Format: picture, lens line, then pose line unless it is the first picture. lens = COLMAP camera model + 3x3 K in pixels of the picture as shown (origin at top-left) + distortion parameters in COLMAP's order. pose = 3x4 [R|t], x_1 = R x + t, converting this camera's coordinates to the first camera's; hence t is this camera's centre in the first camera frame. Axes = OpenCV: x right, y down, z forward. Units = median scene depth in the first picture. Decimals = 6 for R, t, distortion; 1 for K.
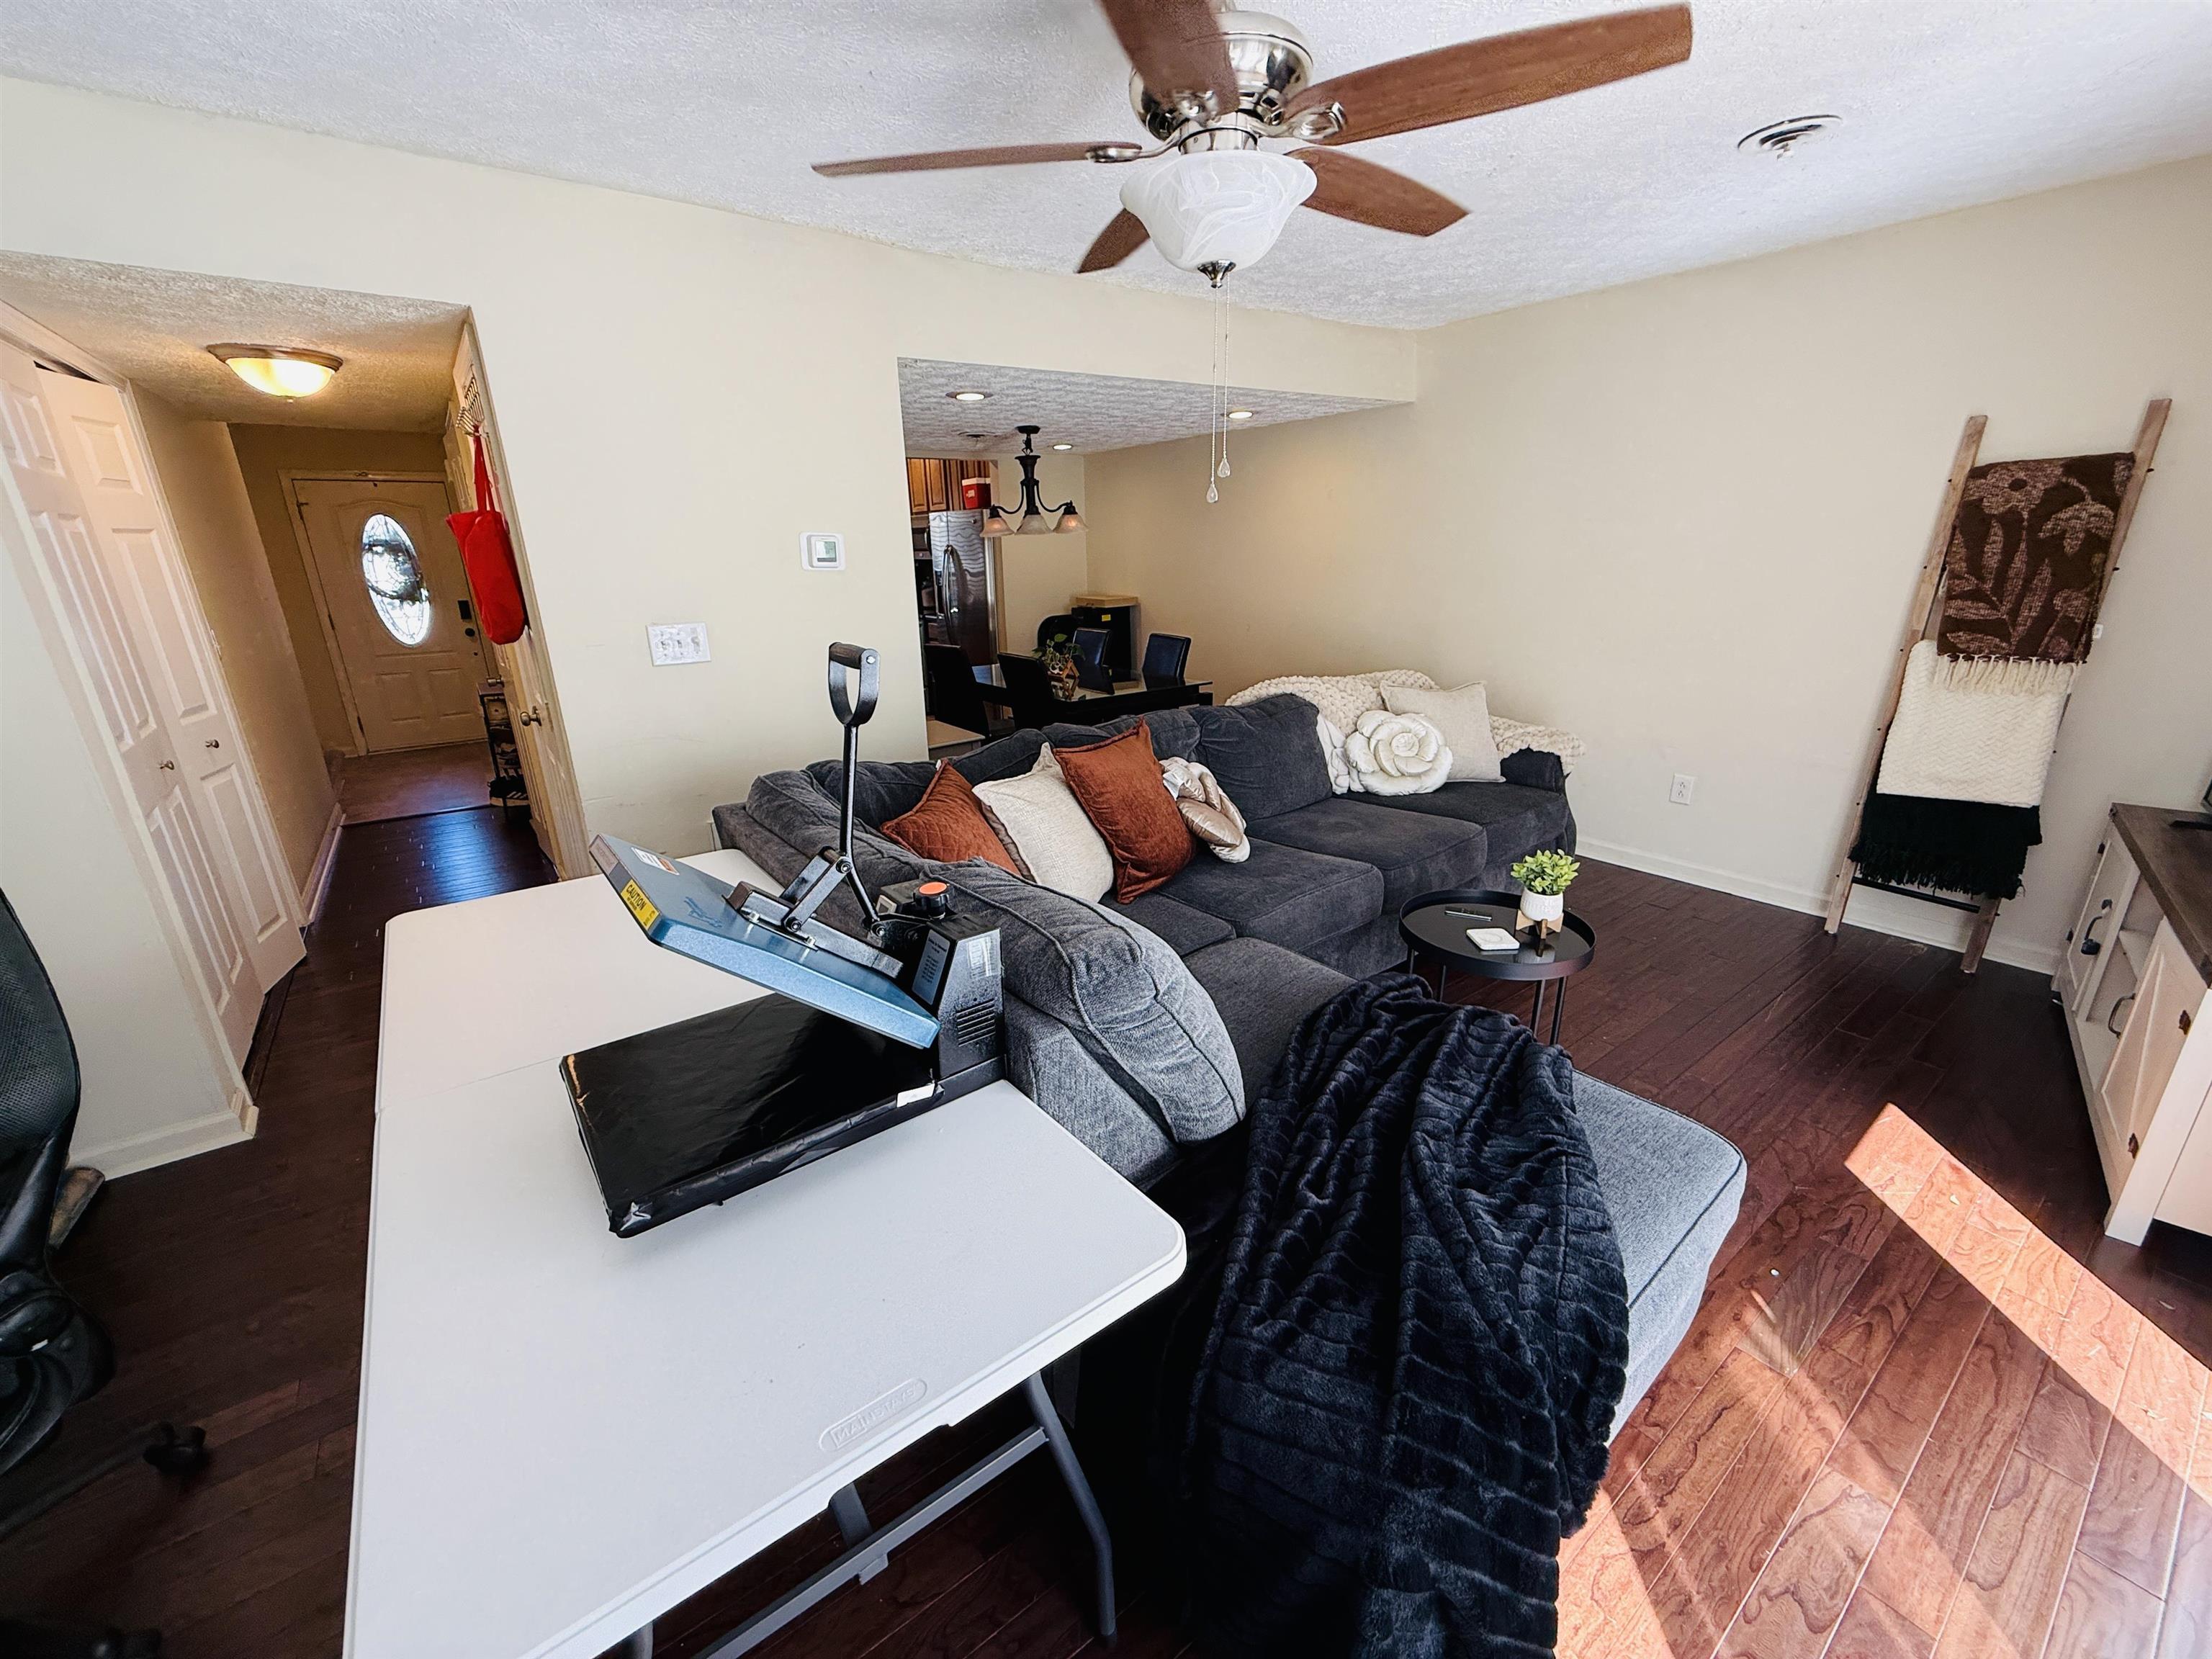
lens RADIAL K [[882.3, 0, 1101.7], [0, 882.3, 830.0], [0, 0, 1]] dist [-0.002166, 0.000966]
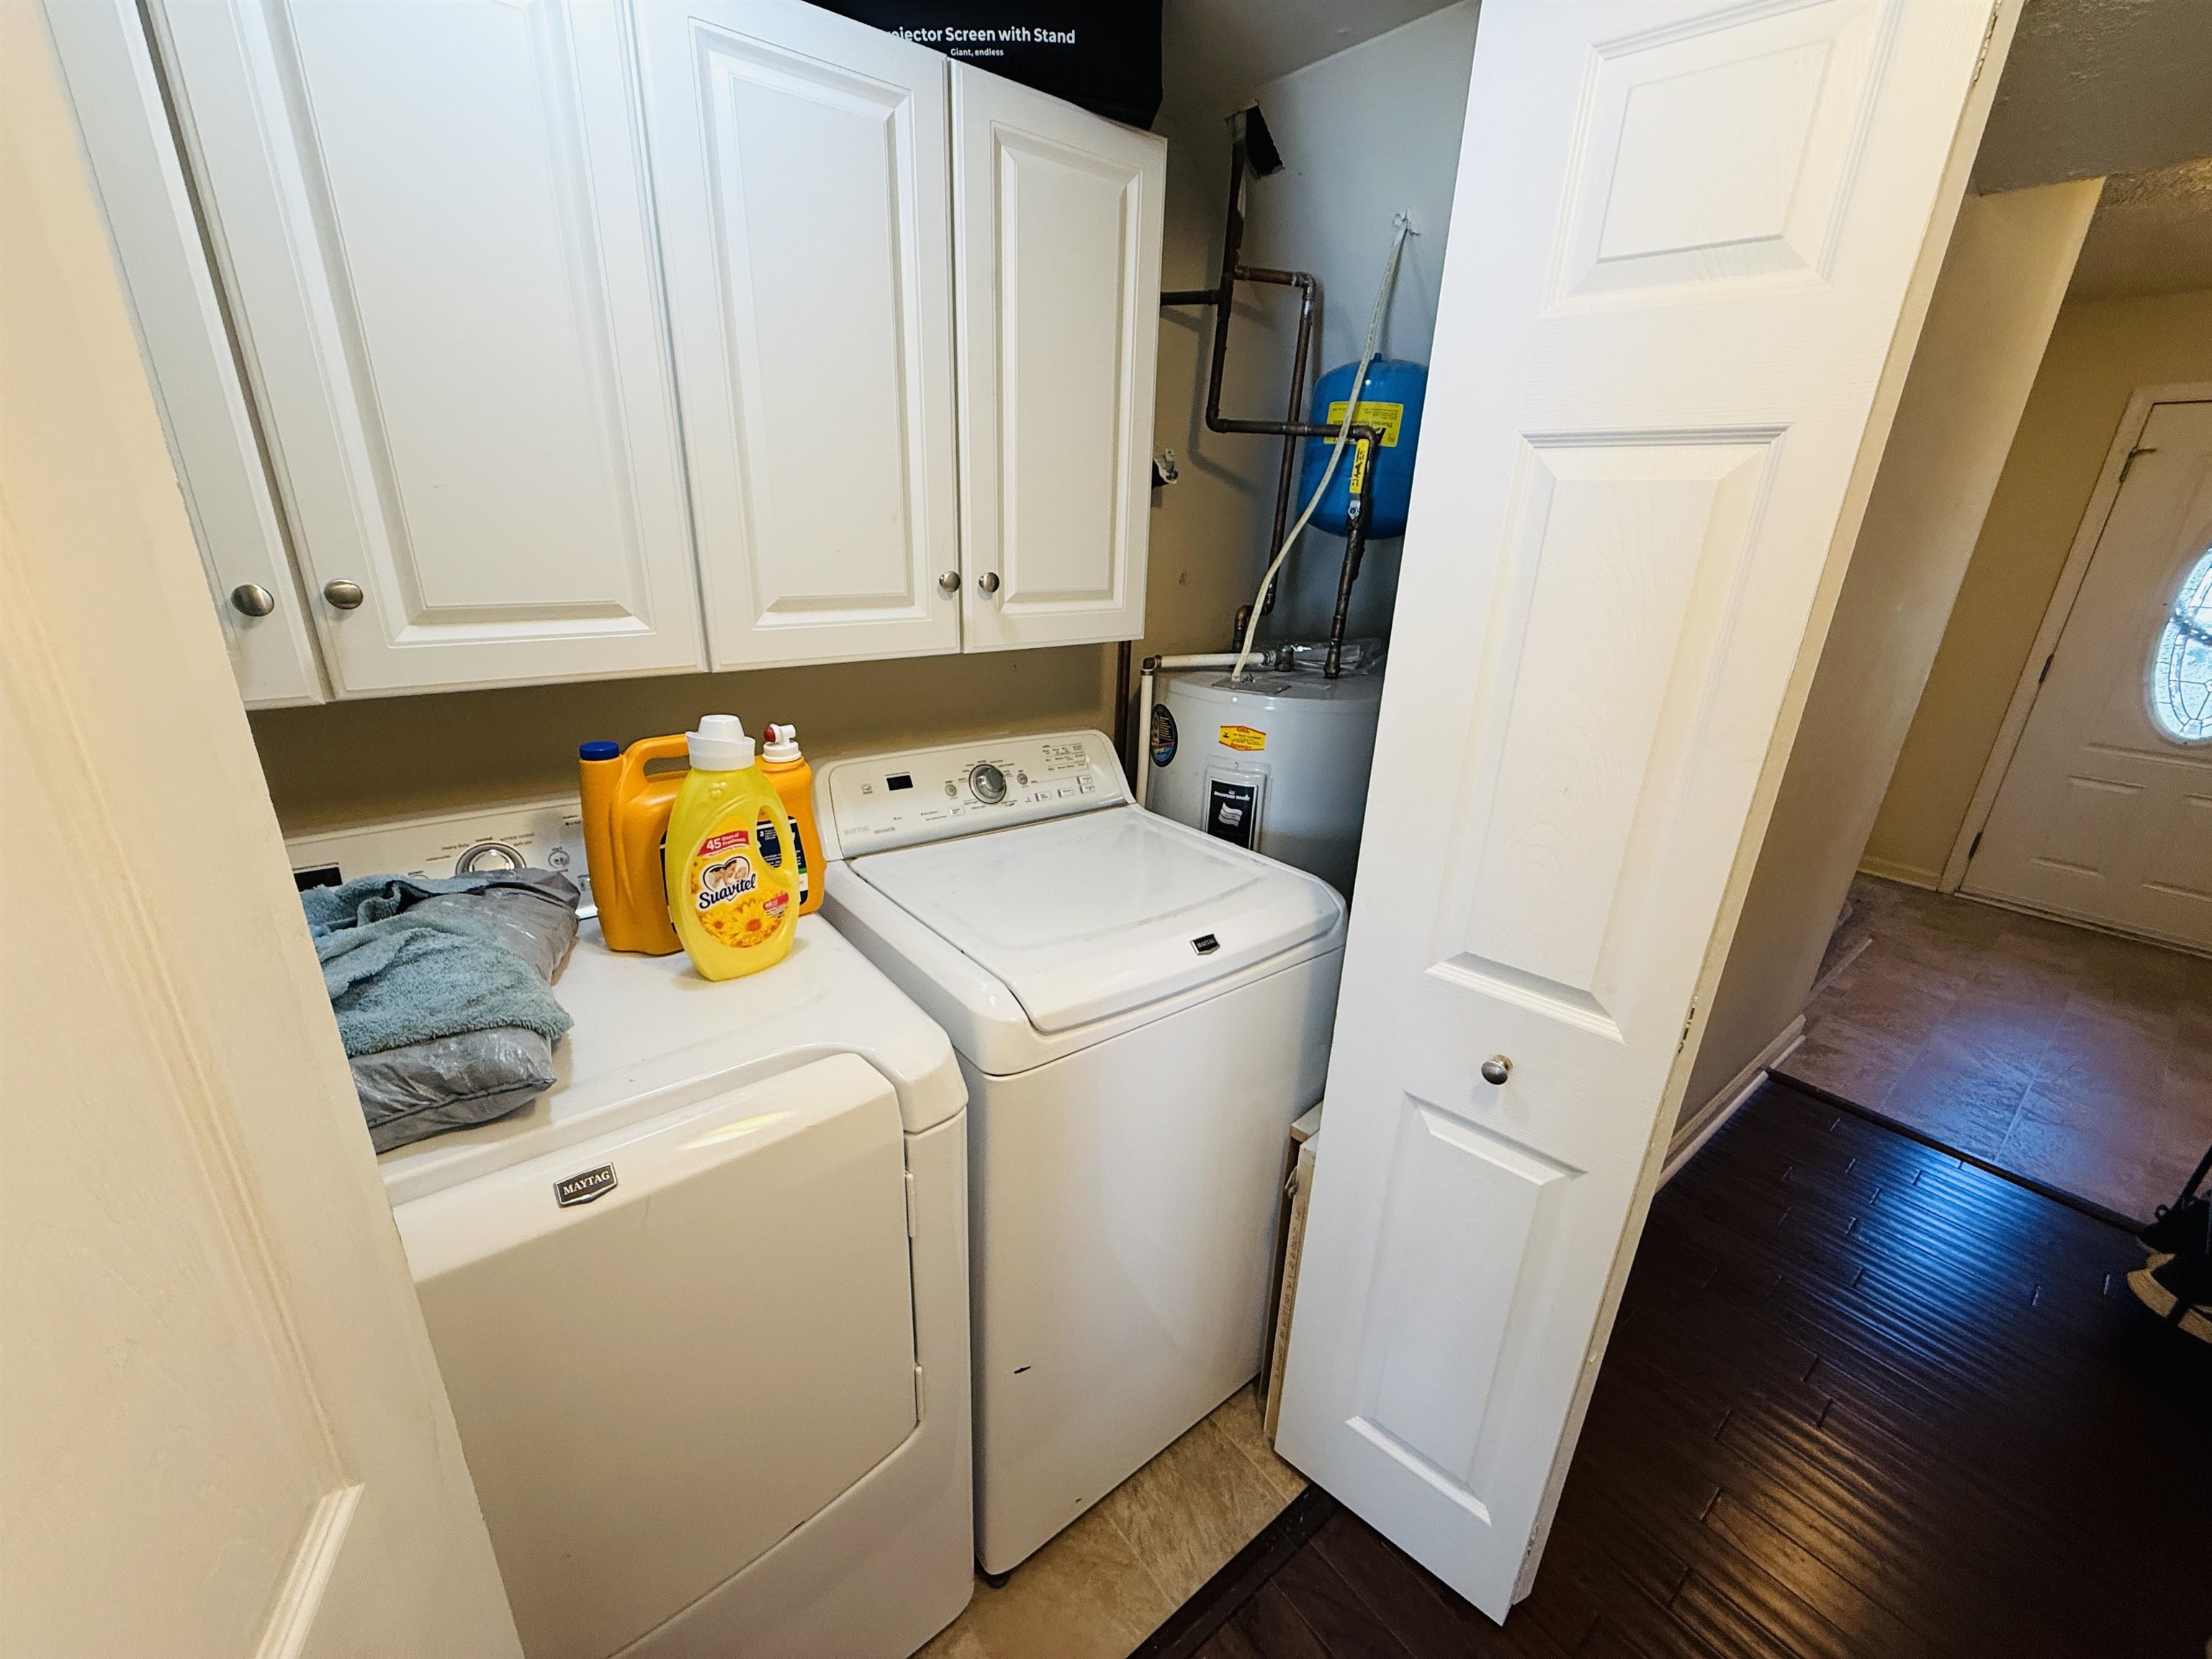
lens RADIAL K [[882.3, 0, 1106.7], [0, 882.3, 827.1], [0, 0, 1]] dist [-0.002166, 0.000966]
pose [[0.029215, 0.348132, -0.936990, -0.328130], [-0.356567, 0.879351, 0.315599, -0.109239], [0.933813, 0.324879, 0.149823, 0.386343]]
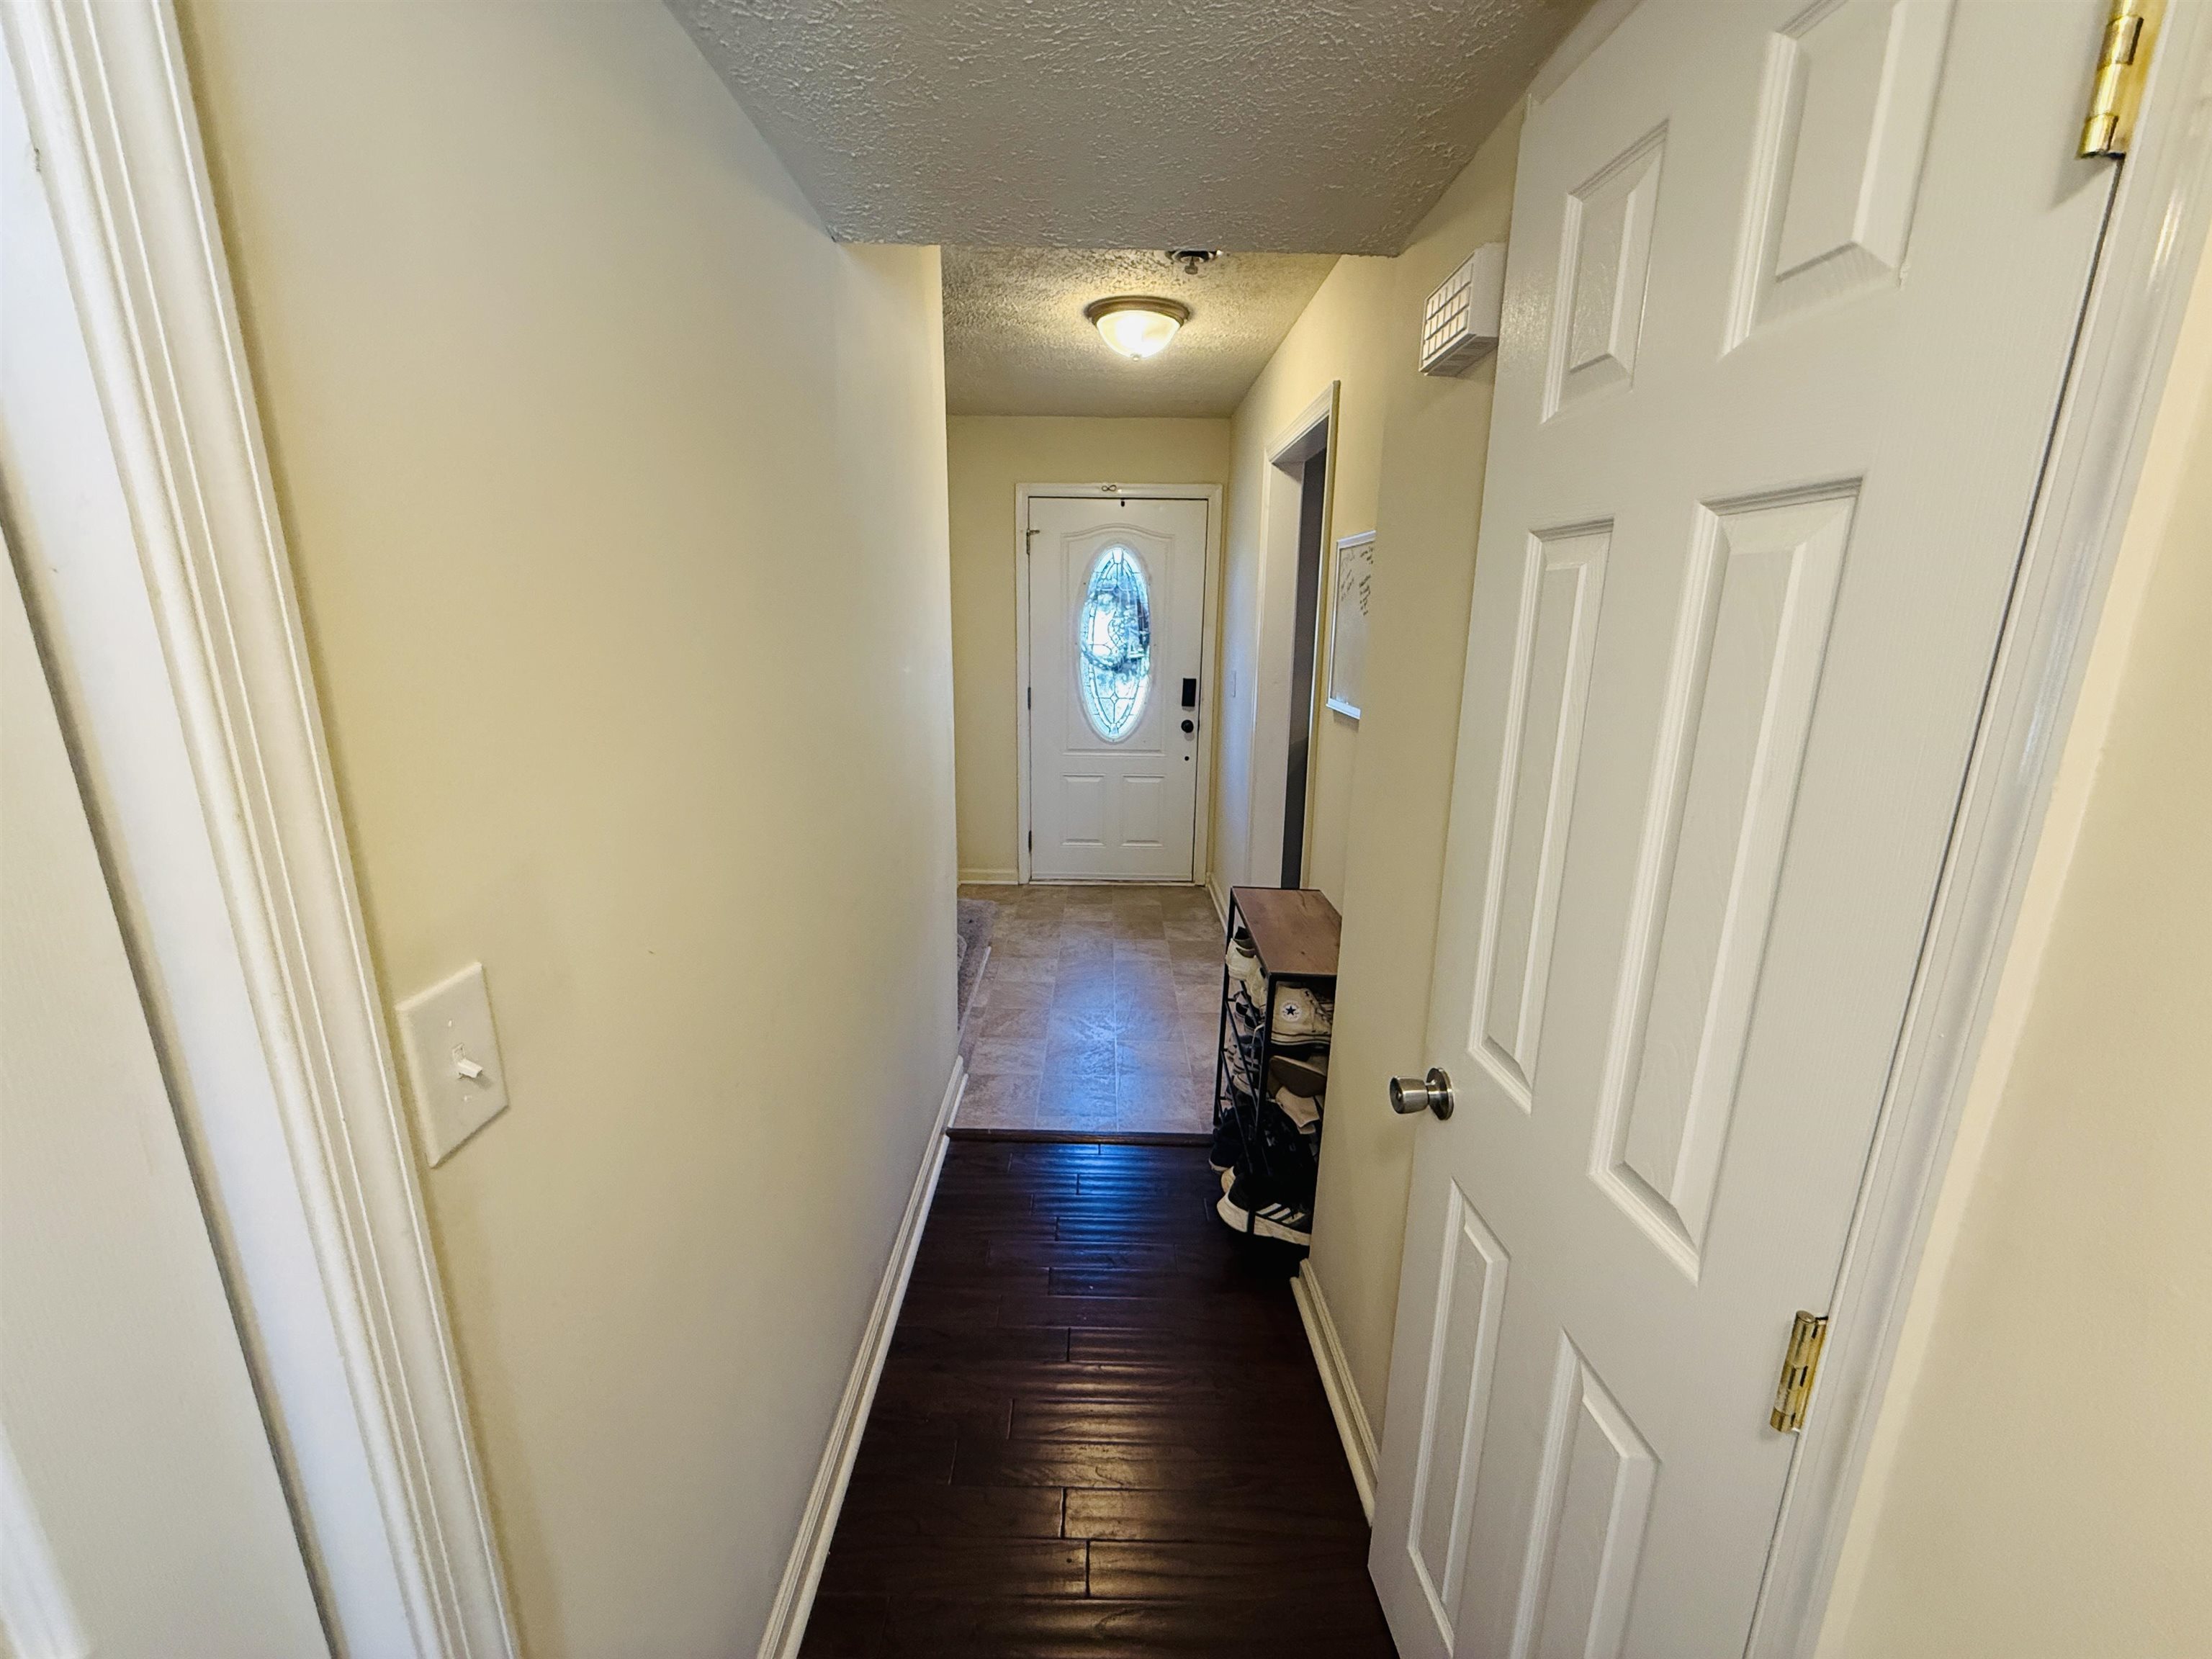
lens RADIAL K [[882.3, 0, 1107.5], [0, 882.3, 829.1], [0, 0, 1]] dist [-0.002166, 0.000966]
pose [[0.802828, 0.166274, -0.572555, -0.391790], [-0.211501, 0.977295, -0.012750, -0.133429], [0.557435, 0.131332, 0.819767, 0.457496]]
